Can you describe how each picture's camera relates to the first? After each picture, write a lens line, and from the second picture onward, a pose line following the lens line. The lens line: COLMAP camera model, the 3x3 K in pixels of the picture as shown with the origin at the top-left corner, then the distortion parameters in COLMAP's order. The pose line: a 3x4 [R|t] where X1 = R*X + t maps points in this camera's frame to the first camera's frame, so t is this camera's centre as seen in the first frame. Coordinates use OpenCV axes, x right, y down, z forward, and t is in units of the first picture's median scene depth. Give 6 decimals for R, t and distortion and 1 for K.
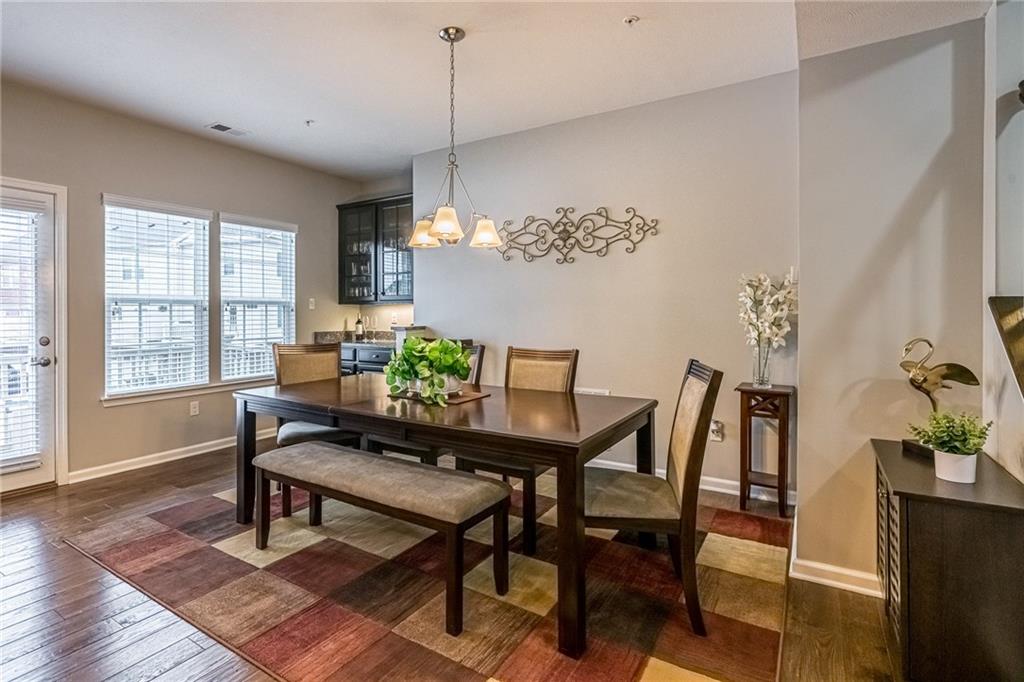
lens RADIAL K [[506.0, 0, 469.6], [0, 506.0, 314.1], [0, 0, 1]] dist [0.001699, 0.000667]
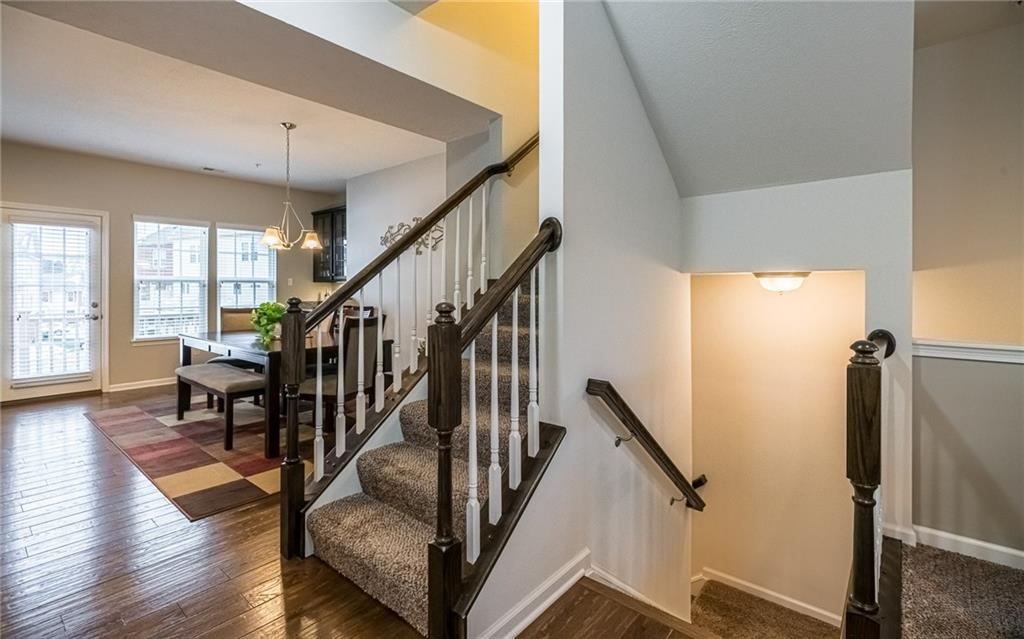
lens RADIAL K [[466.3, 0, 512.5], [0, 466.3, 288.5], [0, 0, 1]] dist [-0.002644, -0.000291]
pose [[0.994540, 0.000620, -0.104358, 0.591164], [-0.000892, 0.999996, -0.002565, 0.001268], [0.104356, 0.002644, 0.994536, -0.326056]]
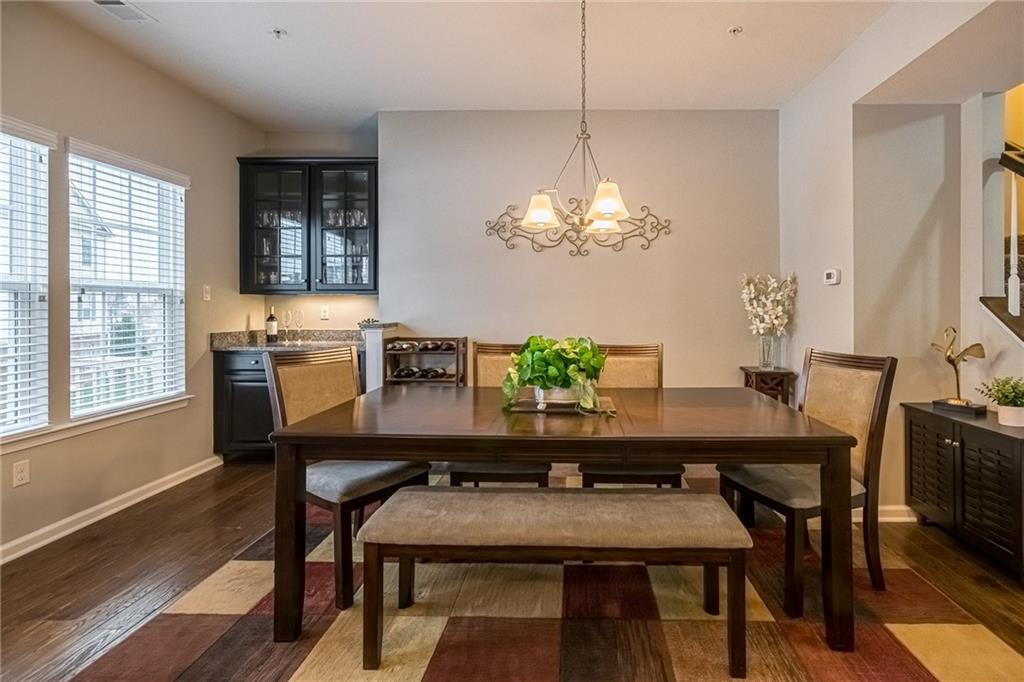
lens RADIAL K [[497.8, 0, 543.5], [0, 497.8, 307.3], [0, 0, 1]] dist [-0.001623, 0.000478]
pose [[0.841822, 0.001535, 0.539752, -0.371957], [-0.001105, 0.999999, -0.001122, -0.000110], [-0.539753, 0.000348, 0.841823, 0.222050]]
